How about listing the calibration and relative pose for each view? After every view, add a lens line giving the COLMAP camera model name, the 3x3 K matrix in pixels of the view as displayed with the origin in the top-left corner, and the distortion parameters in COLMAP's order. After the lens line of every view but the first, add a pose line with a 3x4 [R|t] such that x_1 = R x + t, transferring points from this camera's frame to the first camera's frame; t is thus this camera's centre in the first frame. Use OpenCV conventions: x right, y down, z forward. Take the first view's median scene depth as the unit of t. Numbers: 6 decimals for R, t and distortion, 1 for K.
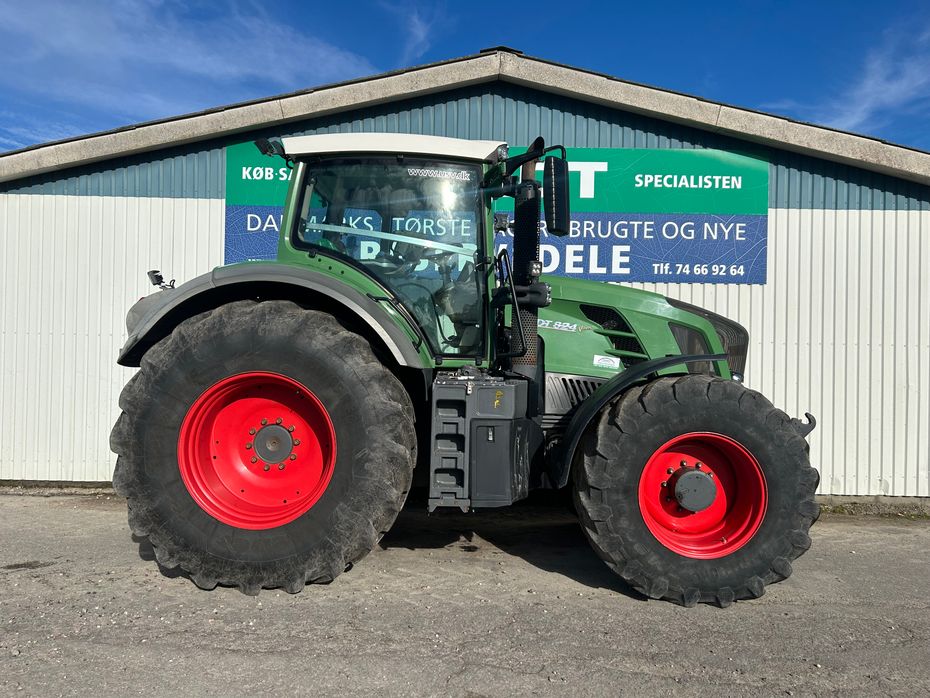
lens RADIAL K [[699.8, 0, 465.0], [0, 699.8, 349.0], [0, 0, 1]] dist [0.084578, -0.107829]
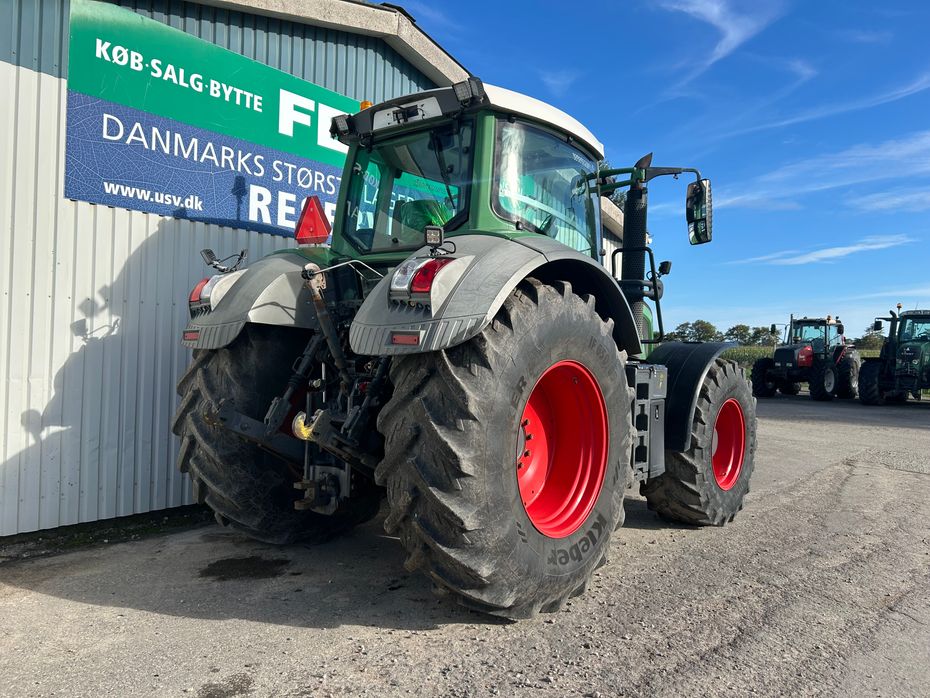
lens RADIAL K [[695.4, 0, 463.9], [0, 695.4, 342.9], [0, 0, 1]] dist [0.026043, -0.003398]
pose [[0.627312, 0.002895, 0.778762, -0.606467], [-0.035037, 0.999085, 0.024510, -0.004189], [-0.777979, -0.042661, 0.626840, 0.317478]]
